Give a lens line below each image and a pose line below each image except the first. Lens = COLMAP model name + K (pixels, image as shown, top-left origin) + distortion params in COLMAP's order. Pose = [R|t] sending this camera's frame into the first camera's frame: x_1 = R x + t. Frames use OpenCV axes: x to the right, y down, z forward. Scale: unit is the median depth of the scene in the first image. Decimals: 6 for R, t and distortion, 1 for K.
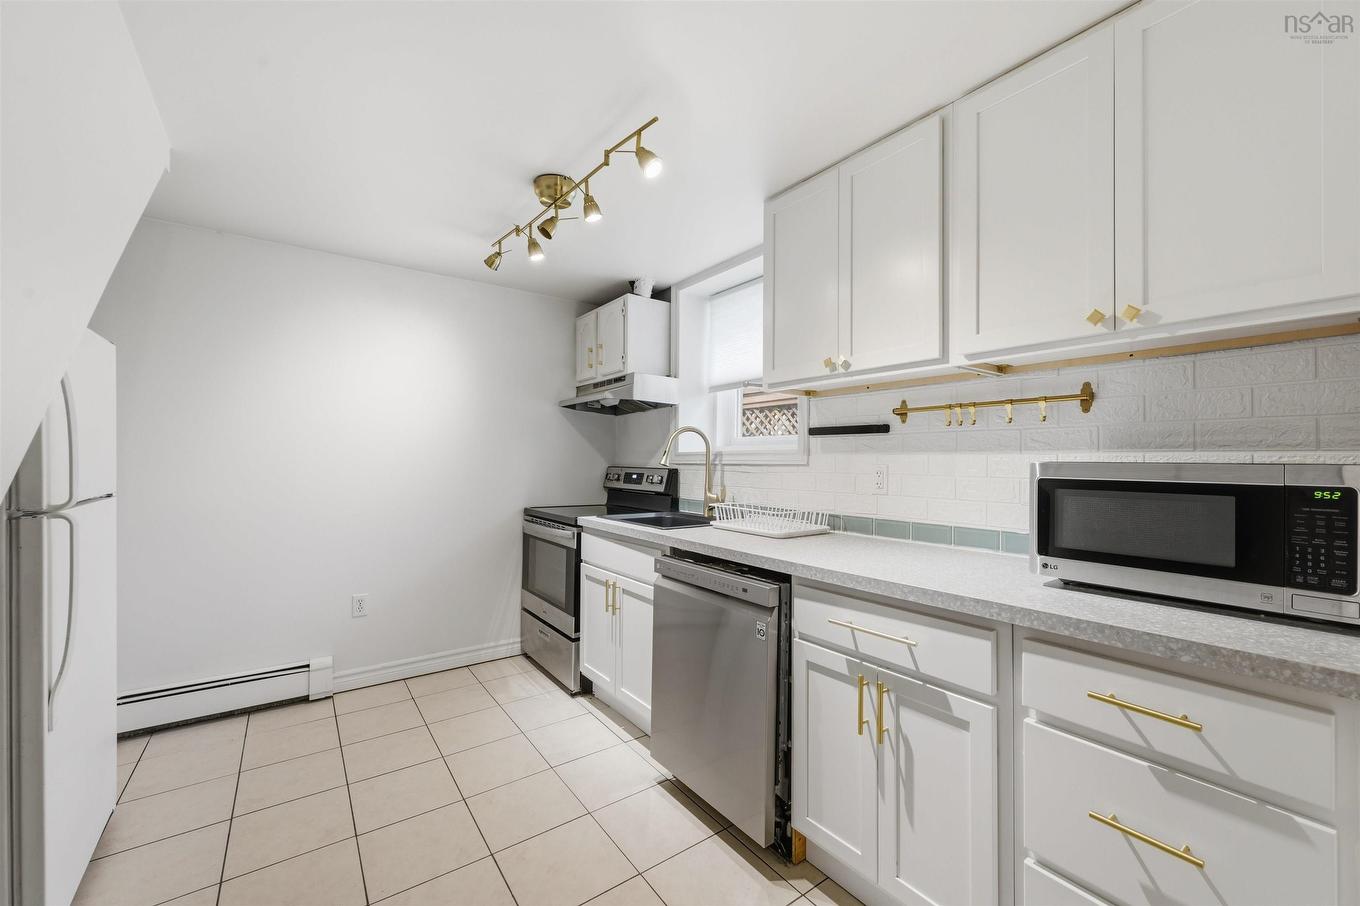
lens RADIAL K [[528.5, 0, 680.0], [0, 528.5, 453.0], [0, 0, 1]] dist [-0.000754, -0.000132]
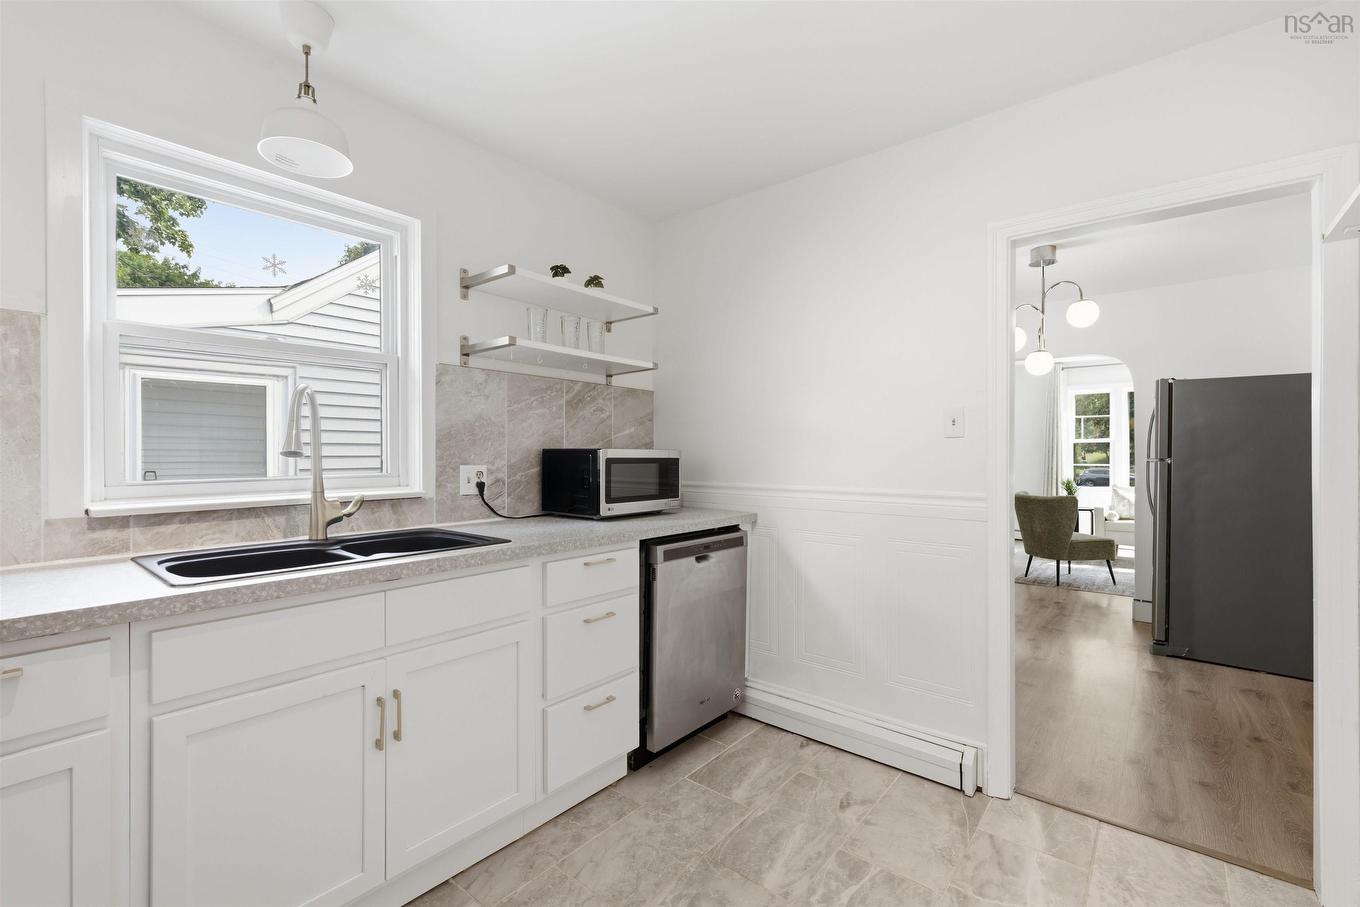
lens RADIAL K [[595.1, 0, 681.5], [0, 595.1, 456.4], [0, 0, 1]] dist [-0.000023, 0.000115]
pose [[-0.238013, -0.003700, 0.971255, -0.691900], [-0.011005, 0.999939, 0.001112, 0.023479], [-0.971200, -0.010424, -0.238039, 0.708310]]
